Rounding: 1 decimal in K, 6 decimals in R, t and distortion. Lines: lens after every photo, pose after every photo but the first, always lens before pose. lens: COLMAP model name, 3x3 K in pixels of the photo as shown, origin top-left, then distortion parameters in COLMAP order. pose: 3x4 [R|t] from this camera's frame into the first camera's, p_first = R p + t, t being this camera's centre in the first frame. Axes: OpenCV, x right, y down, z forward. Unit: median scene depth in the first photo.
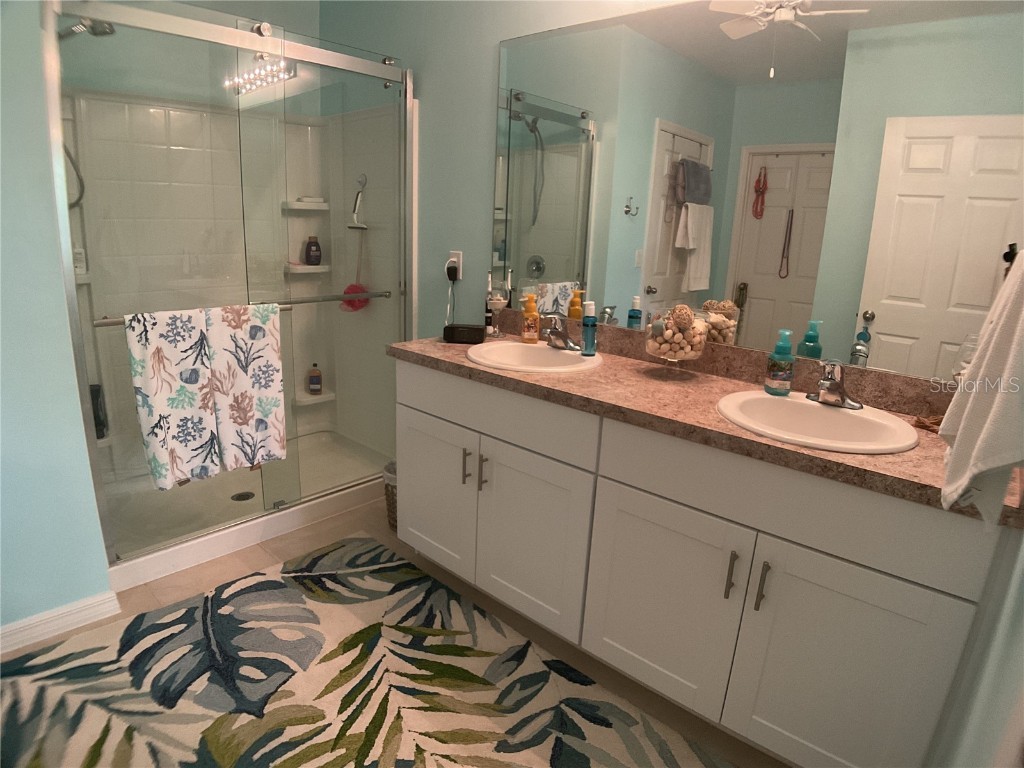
lens RADIAL K [[587.4, 0, 514.5], [0, 587.4, 383.7], [0, 0, 1]] dist [-0.083878, -0.001734]
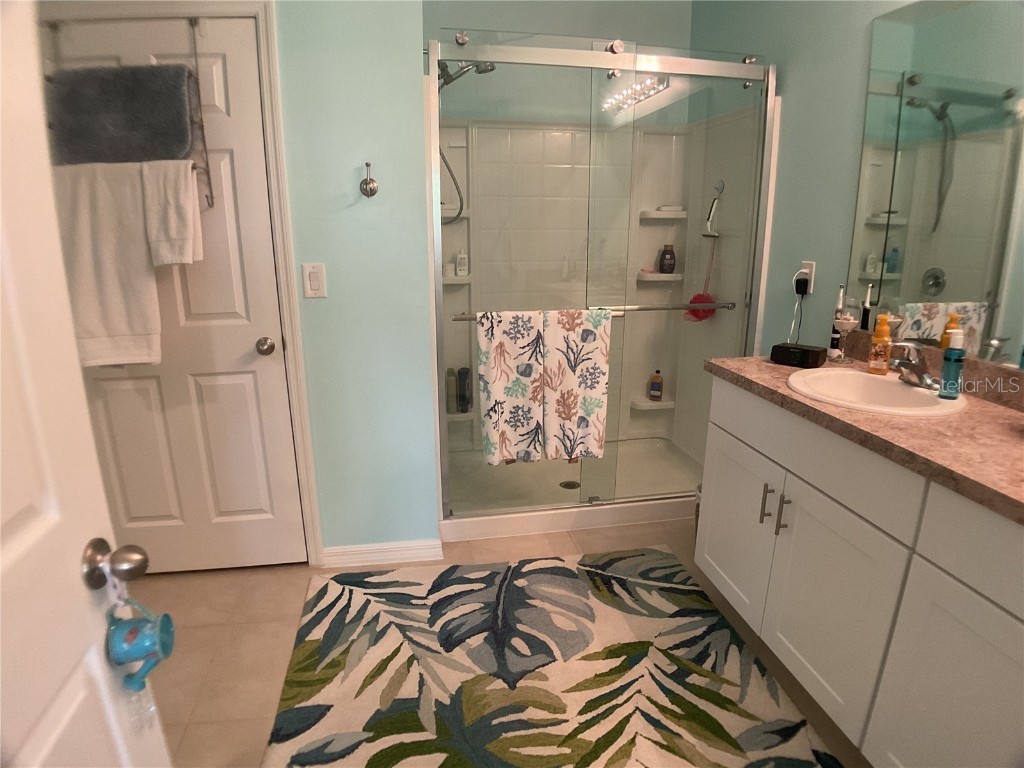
lens RADIAL K [[587.4, 0, 522.4], [0, 587.4, 384.2], [0, 0, 1]] dist [-0.083878, -0.001734]
pose [[0.796207, 0.117012, -0.593602, 0.113547], [-0.122959, 0.991940, 0.030608, -0.019131], [0.592399, 0.048619, 0.804177, 0.065183]]
